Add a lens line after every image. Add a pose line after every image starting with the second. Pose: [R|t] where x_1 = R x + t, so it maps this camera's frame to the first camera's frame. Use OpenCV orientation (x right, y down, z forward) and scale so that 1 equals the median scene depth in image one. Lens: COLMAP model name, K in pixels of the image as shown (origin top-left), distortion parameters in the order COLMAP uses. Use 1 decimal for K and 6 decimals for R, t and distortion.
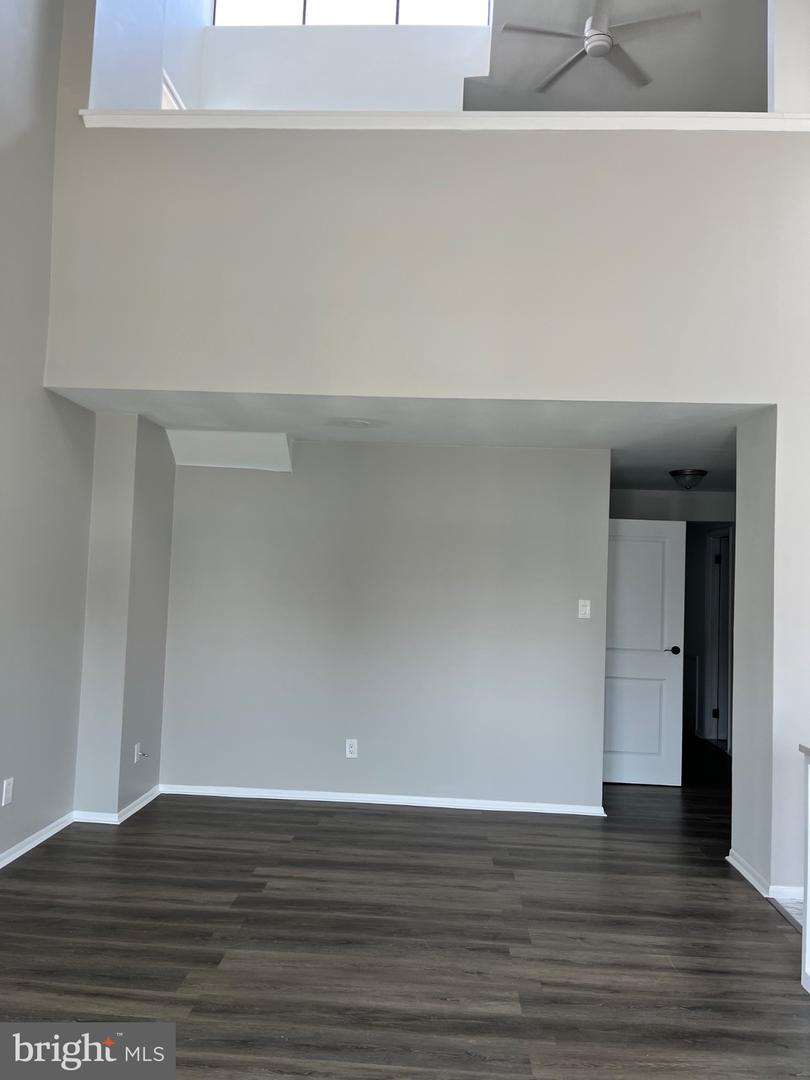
lens RADIAL K [[822.8, 0, 404.4], [0, 822.8, 538.9], [0, 0, 1]] dist [-0.008349, -0.010116]
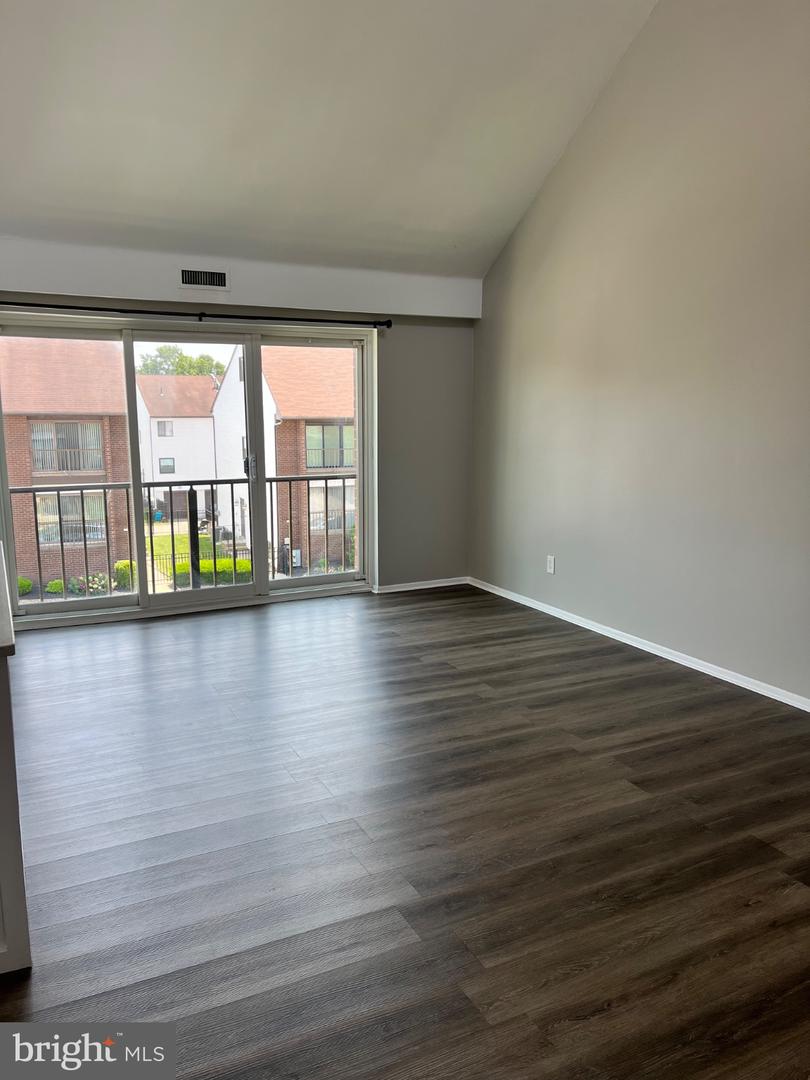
lens RADIAL K [[822.8, 0, 405.7], [0, 822.8, 540.1], [0, 0, 1]] dist [-0.008349, -0.010116]
pose [[-0.869306, 0.046974, -0.492038, 0.503548], [-0.005375, 0.994516, 0.104442, 0.090514], [0.494246, 0.093437, -0.864286, 1.638566]]
